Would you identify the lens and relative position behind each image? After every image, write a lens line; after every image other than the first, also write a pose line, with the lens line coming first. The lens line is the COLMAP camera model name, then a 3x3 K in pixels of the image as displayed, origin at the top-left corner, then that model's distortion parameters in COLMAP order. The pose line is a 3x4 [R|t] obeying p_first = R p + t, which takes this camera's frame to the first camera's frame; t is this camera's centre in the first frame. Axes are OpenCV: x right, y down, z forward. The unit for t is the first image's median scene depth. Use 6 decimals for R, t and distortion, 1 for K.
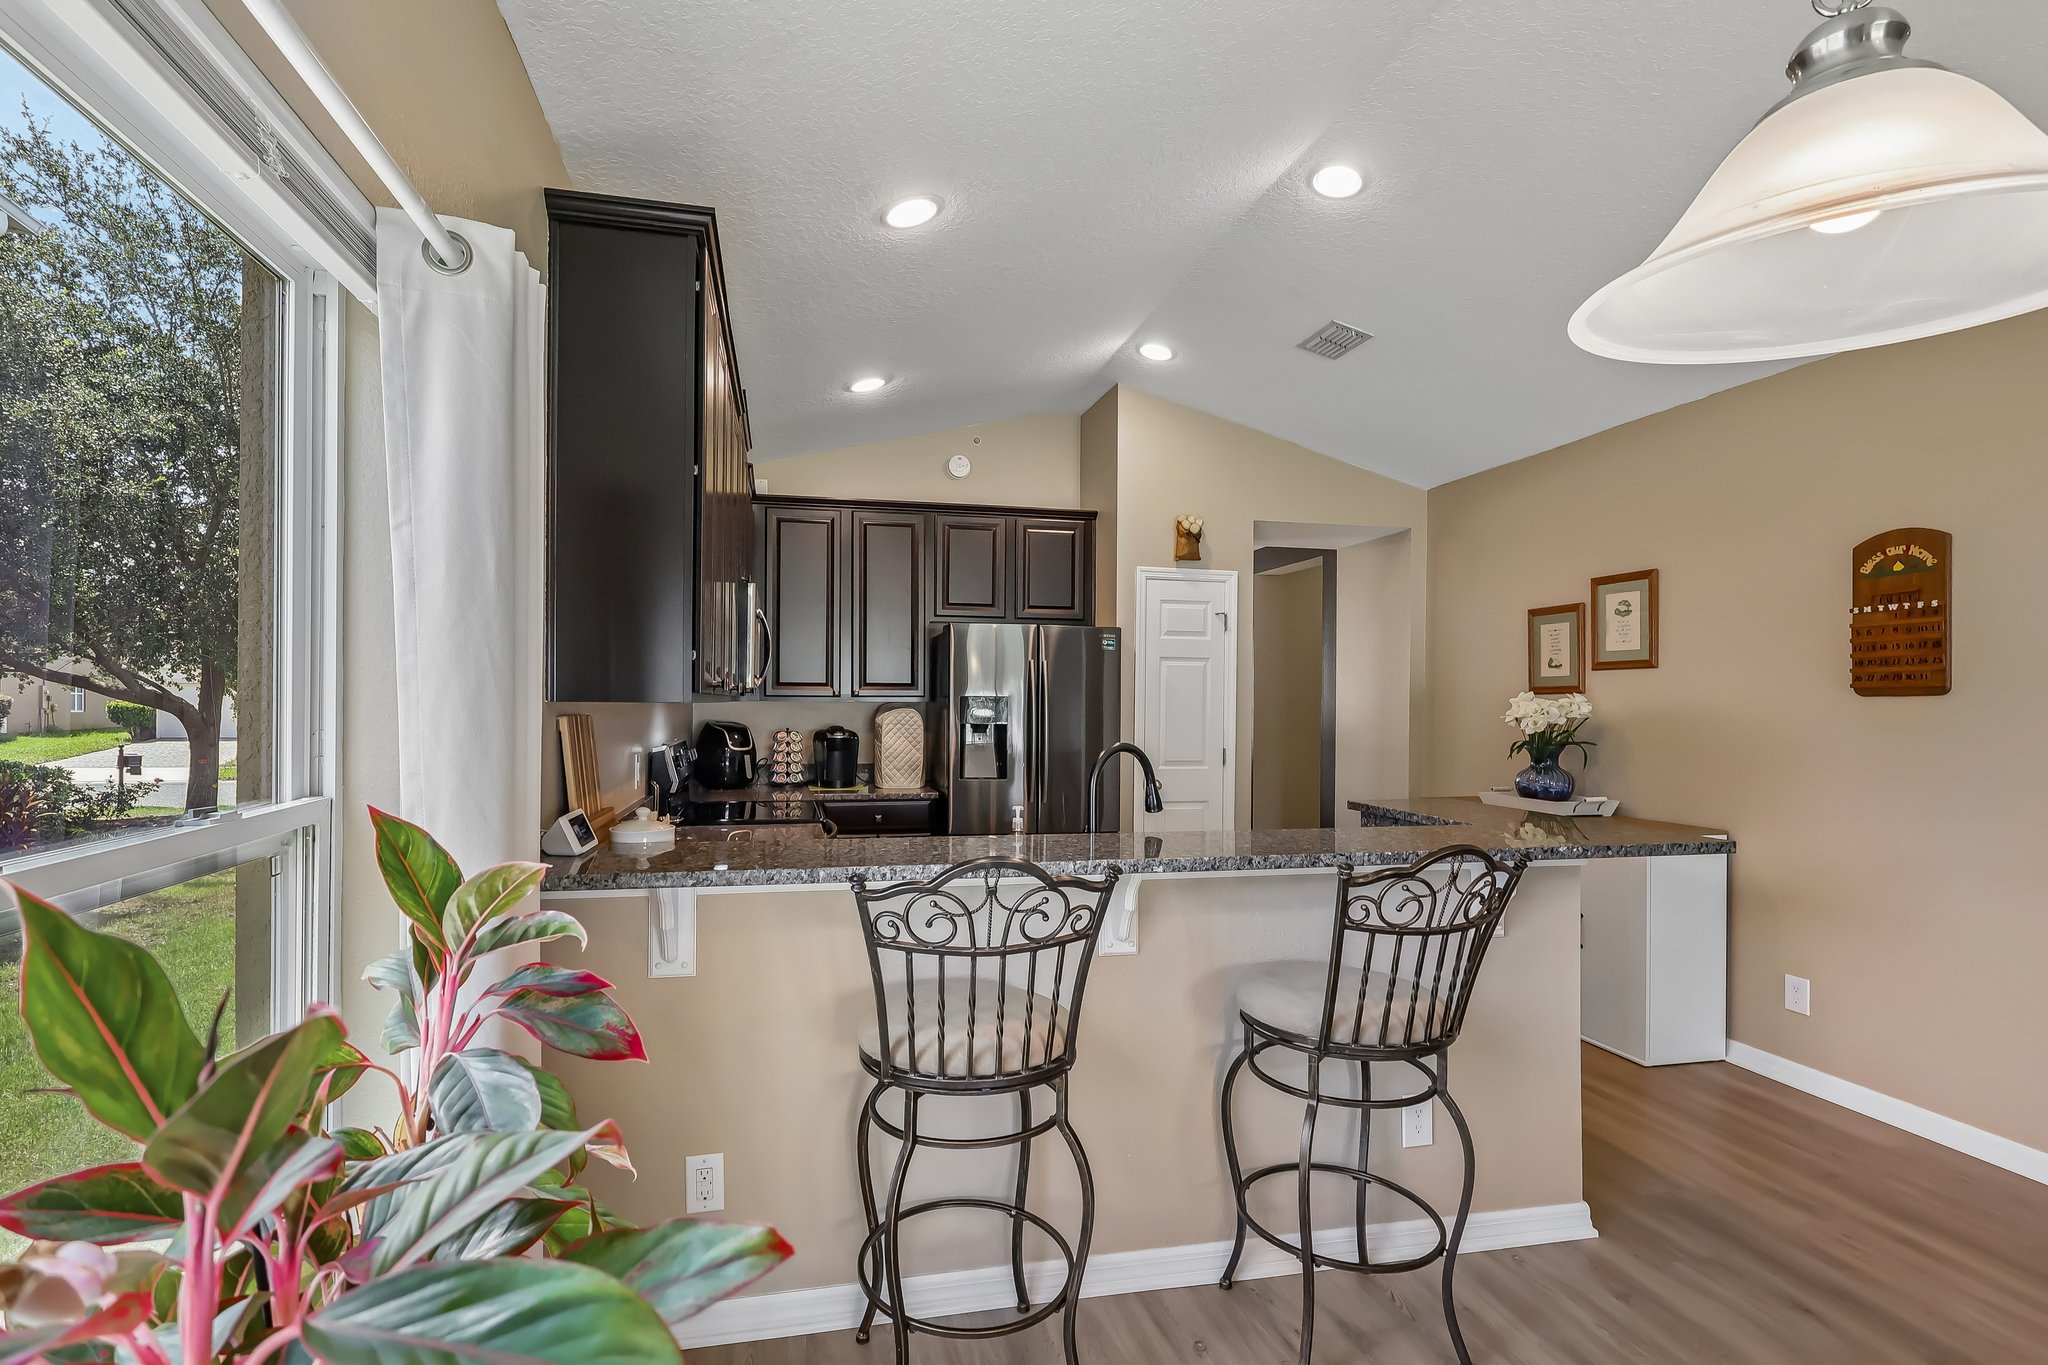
lens RADIAL K [[974.4, 0, 1008.5], [0, 974.4, 687.8], [0, 0, 1]] dist [0.002126, 0.000512]
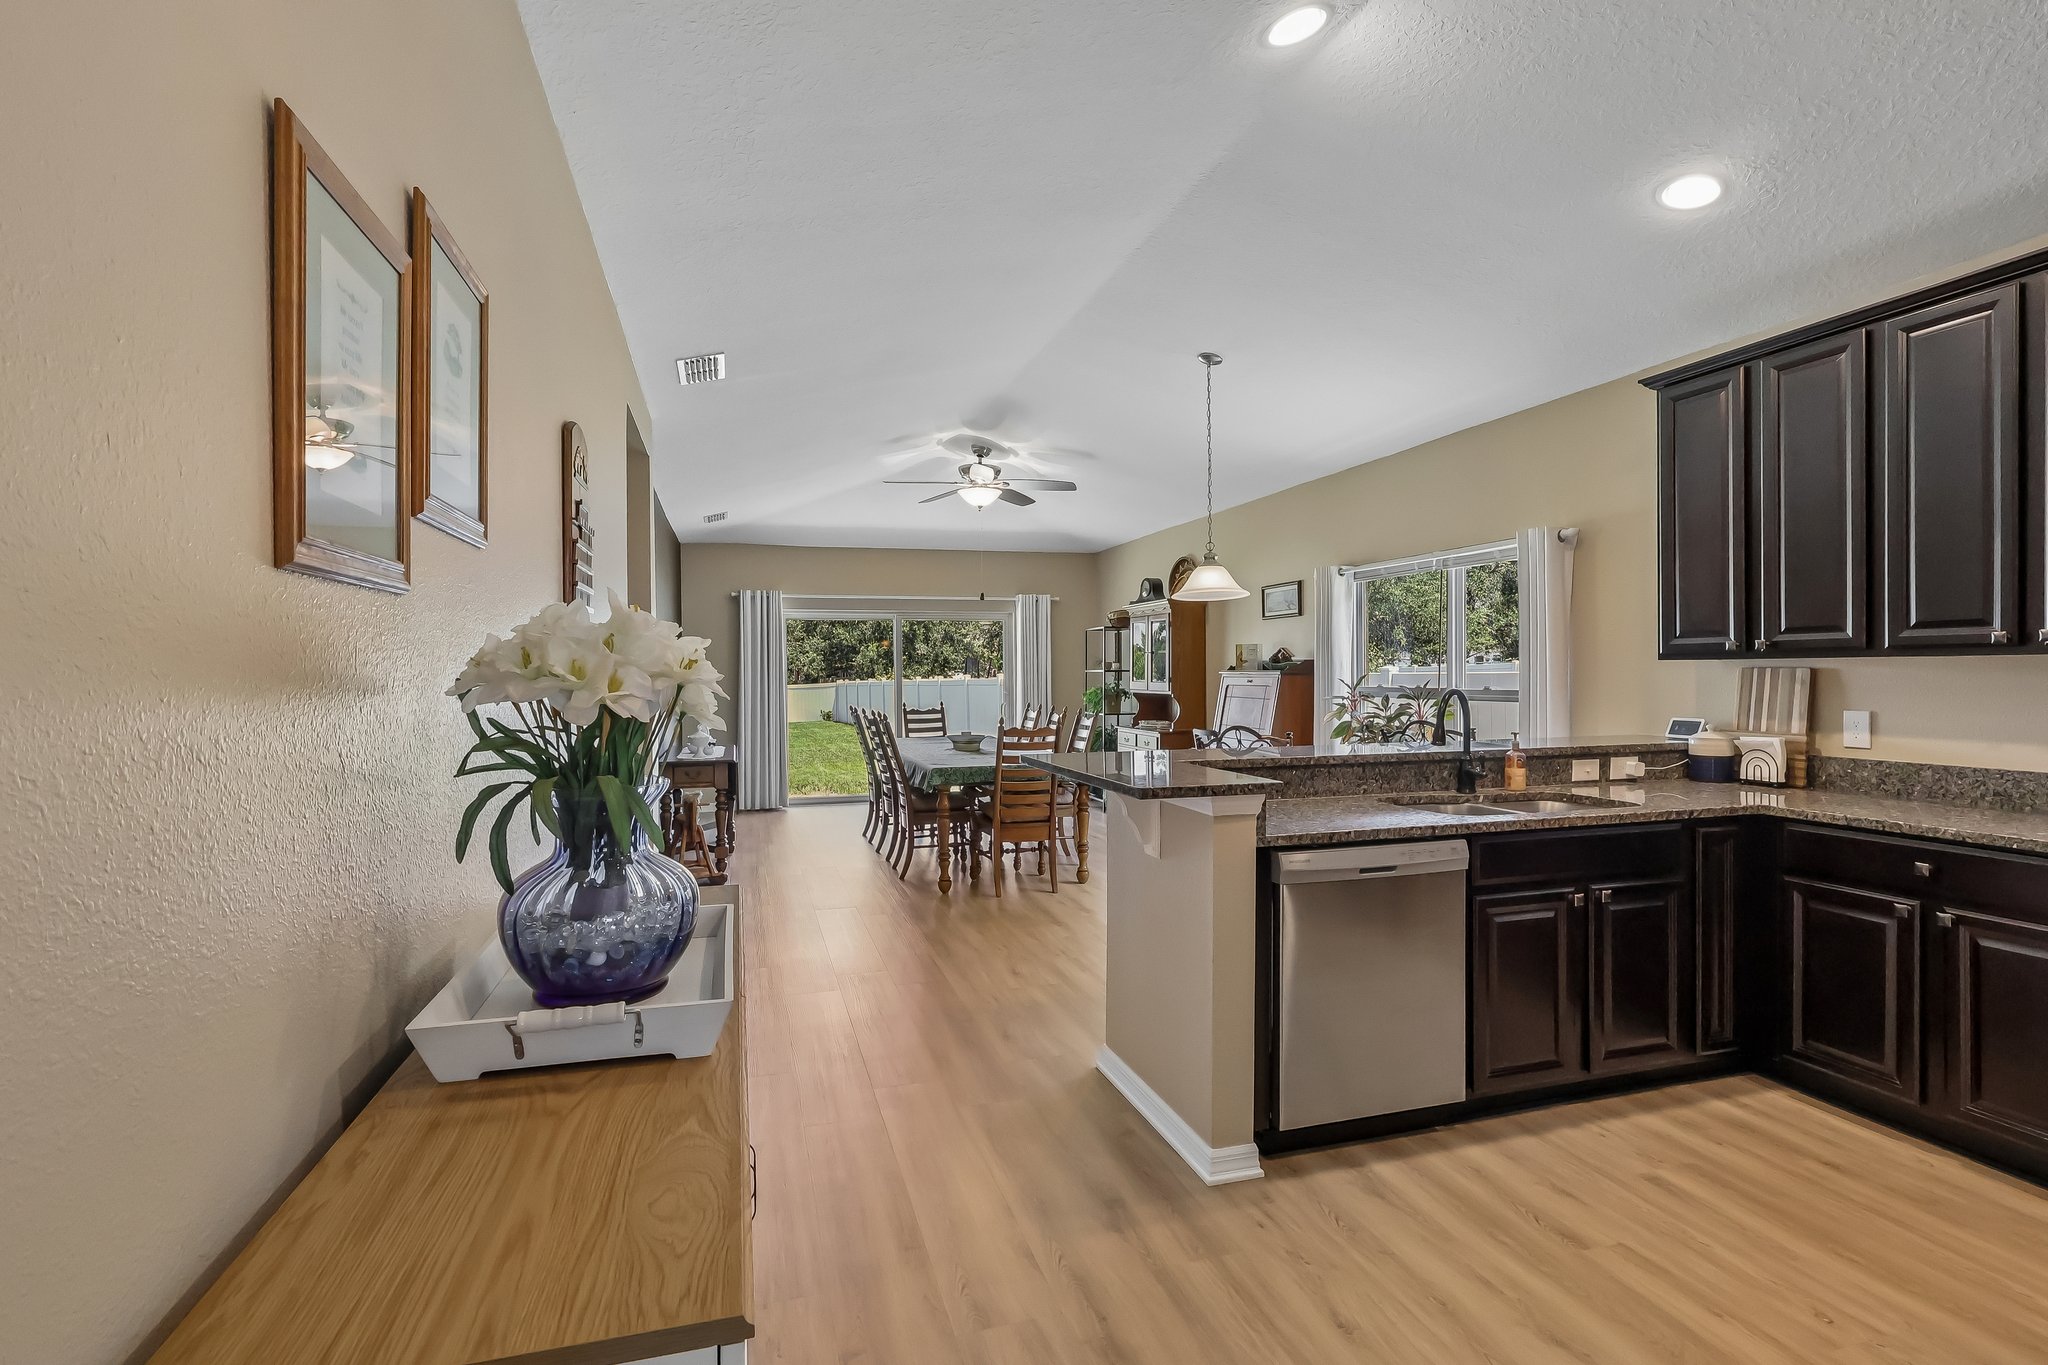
lens RADIAL K [[968.7, 0, 1024.0], [0, 968.7, 682.5], [0, 0, 1]] dist [0.000664, 0.000463]
pose [[-0.997820, -0.001259, -0.065987, 0.535051], [-0.001019, 0.999993, -0.003677, 0.037644], [0.065991, -0.003602, -0.997814, 1.554466]]
